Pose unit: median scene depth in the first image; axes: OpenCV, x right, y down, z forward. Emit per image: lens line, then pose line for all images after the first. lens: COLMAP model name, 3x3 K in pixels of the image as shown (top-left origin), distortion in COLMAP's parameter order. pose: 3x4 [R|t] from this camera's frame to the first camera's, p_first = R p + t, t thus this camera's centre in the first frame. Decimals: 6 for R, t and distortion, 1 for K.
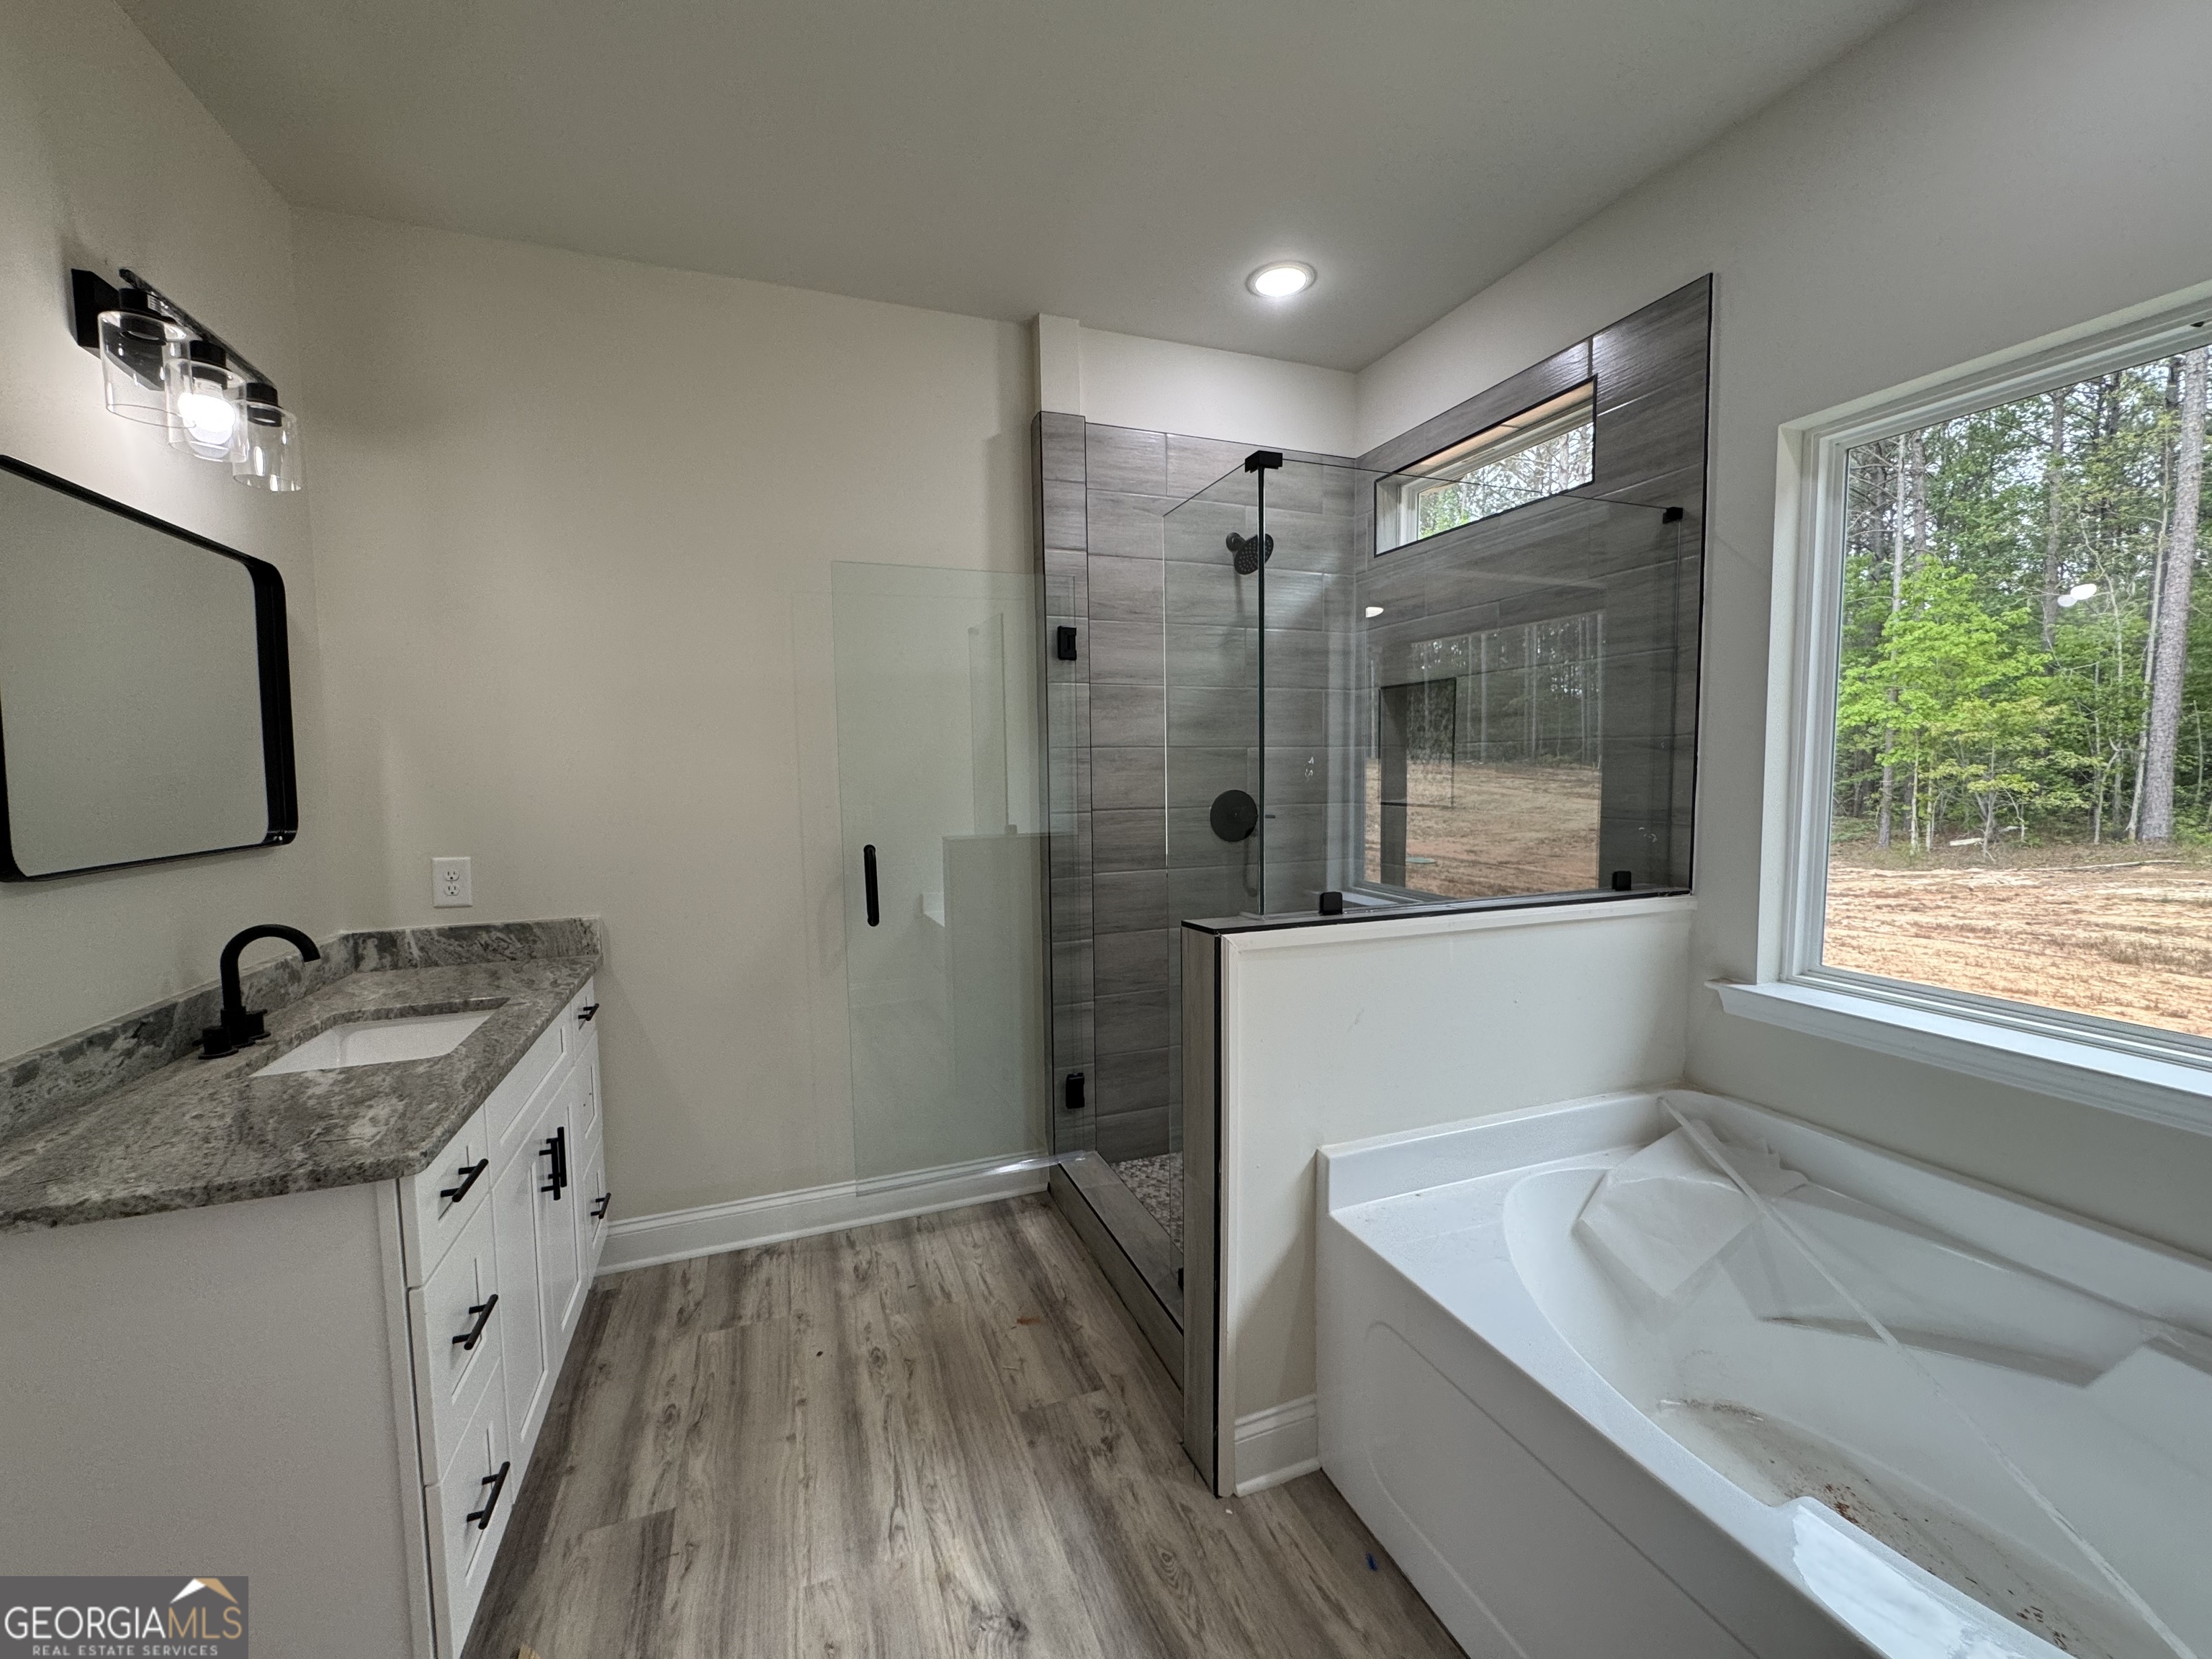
lens RADIAL K [[885.2, 0, 1103.5], [0, 885.2, 831.1], [0, 0, 1]] dist [-0.003194, 0.000850]
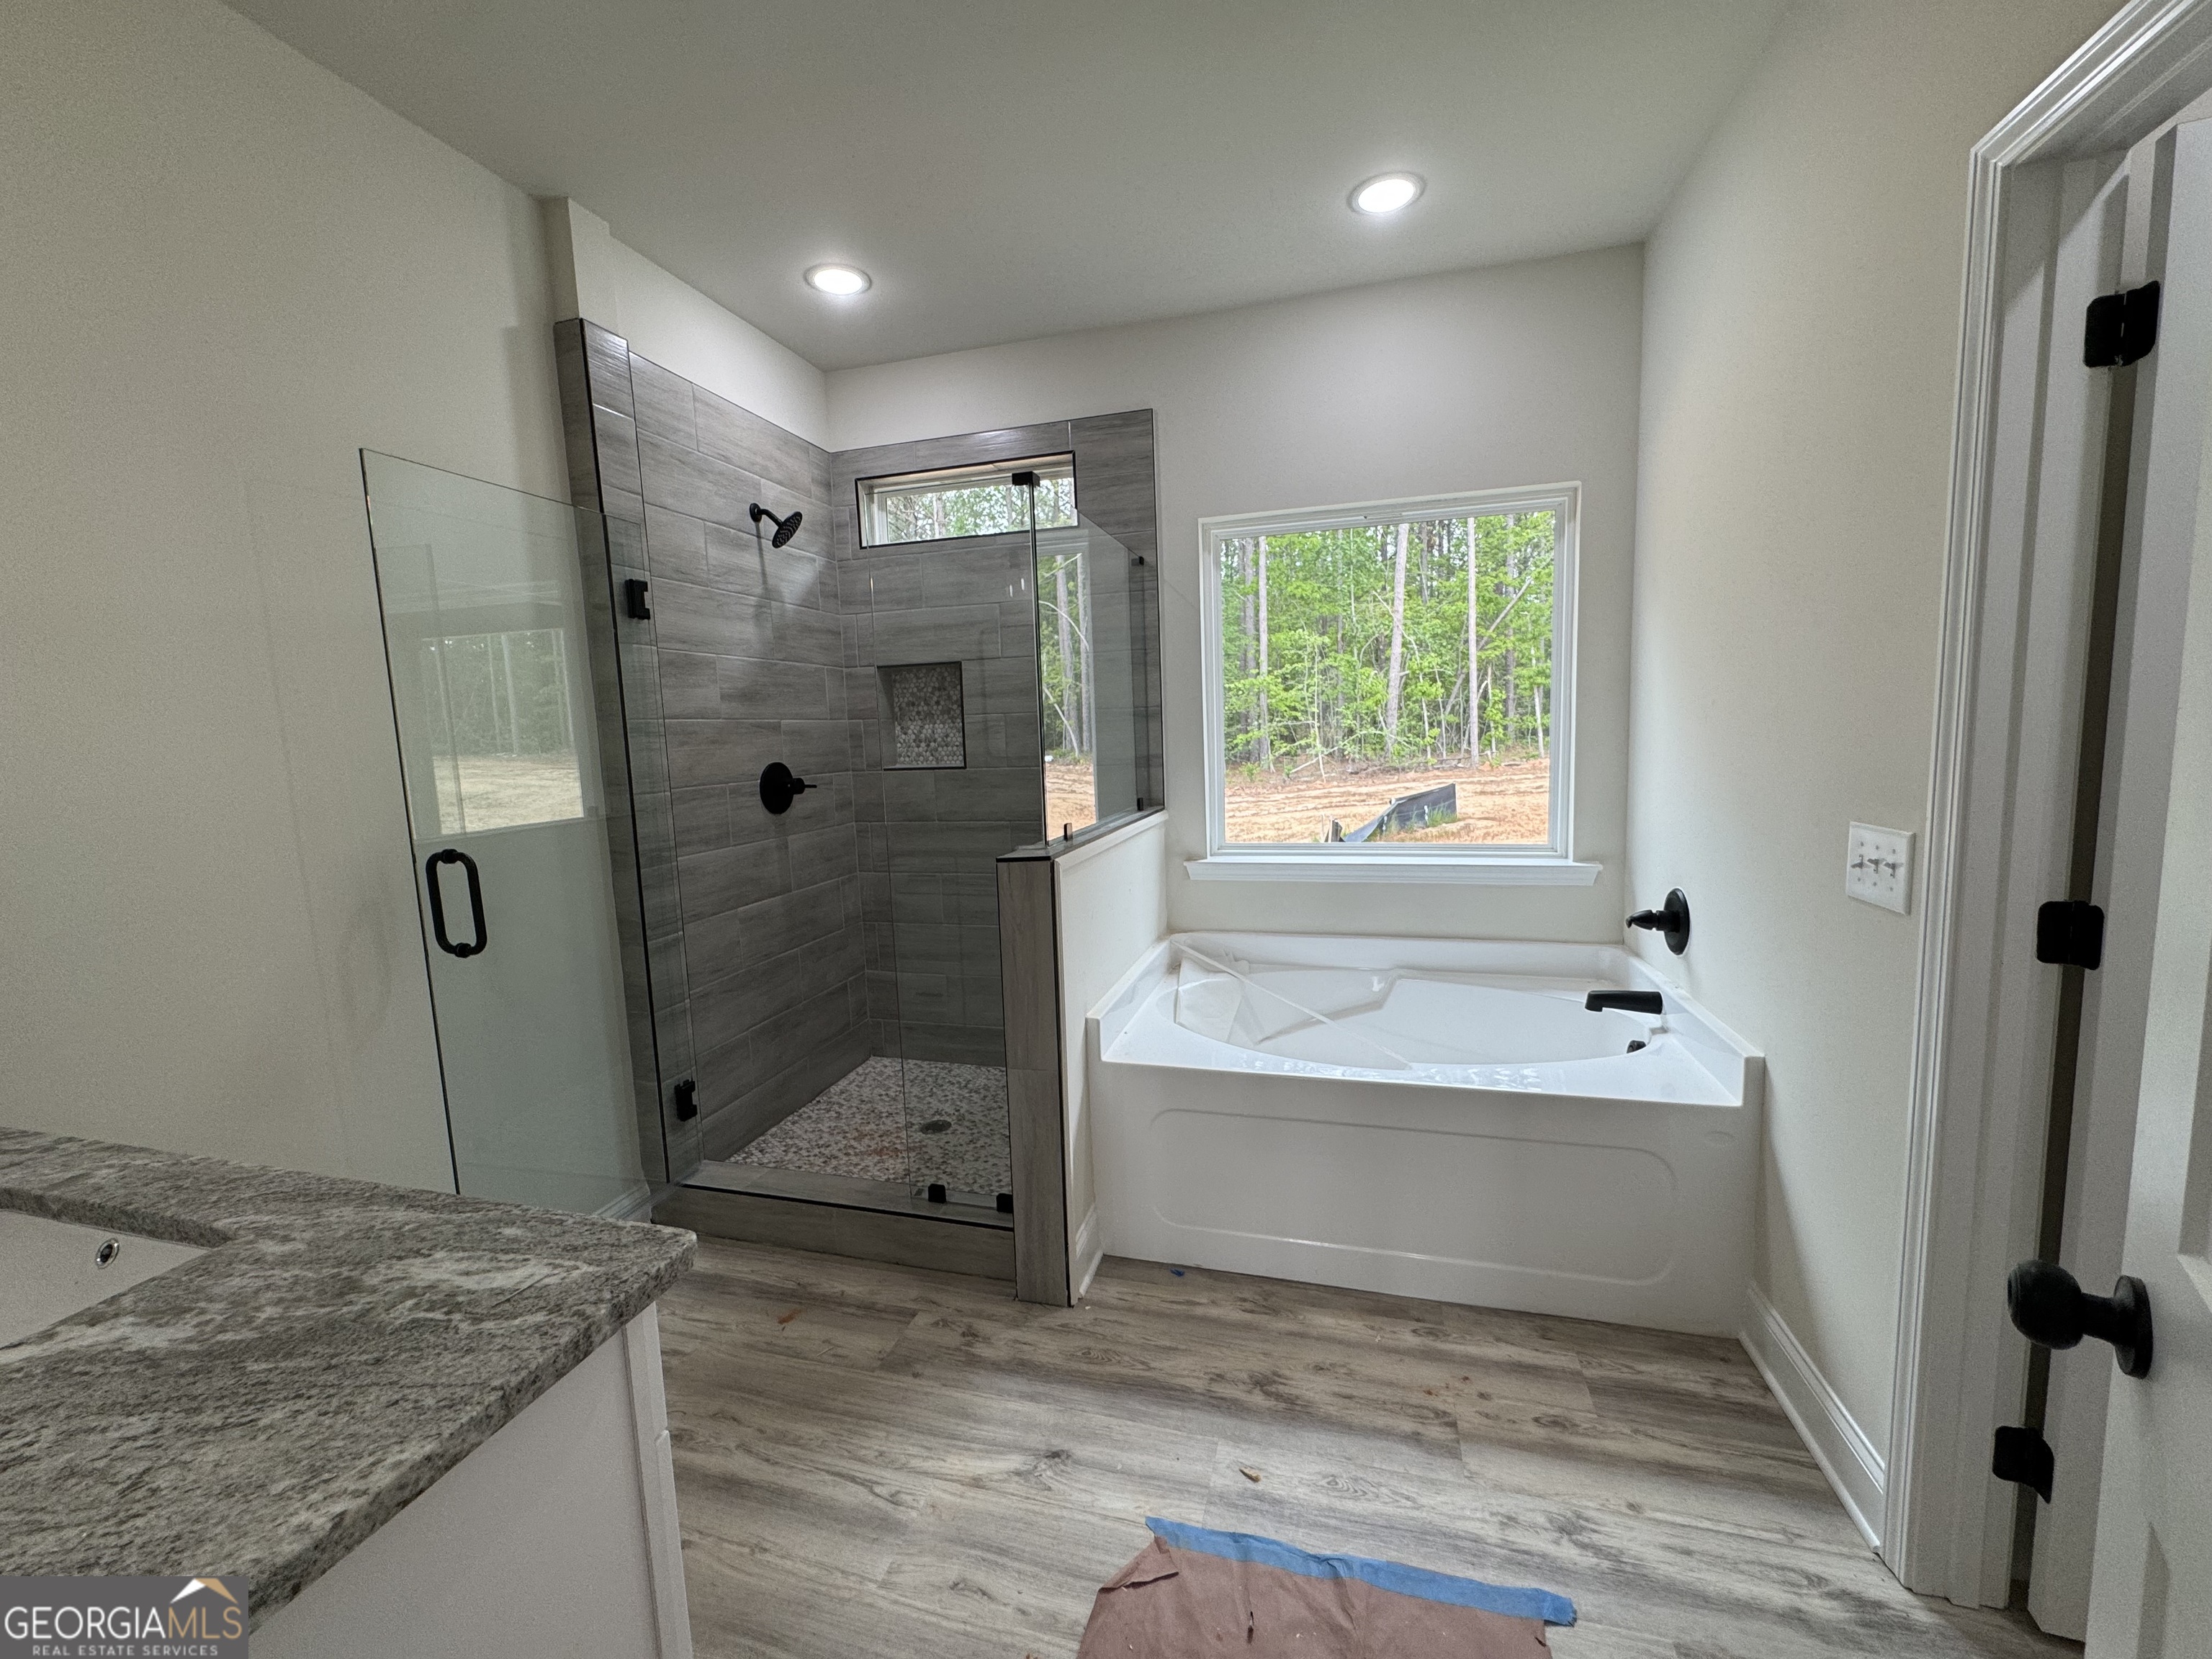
lens RADIAL K [[885.2, 0, 1103.5], [0, 885.2, 831.1], [0, 0, 1]] dist [-0.003194, 0.000850]
pose [[0.596866, -0.101261, 0.795925, -0.662637], [0.089765, 0.994204, 0.059172, 0.007457], [-0.797304, 0.036129, 0.602496, 0.153428]]
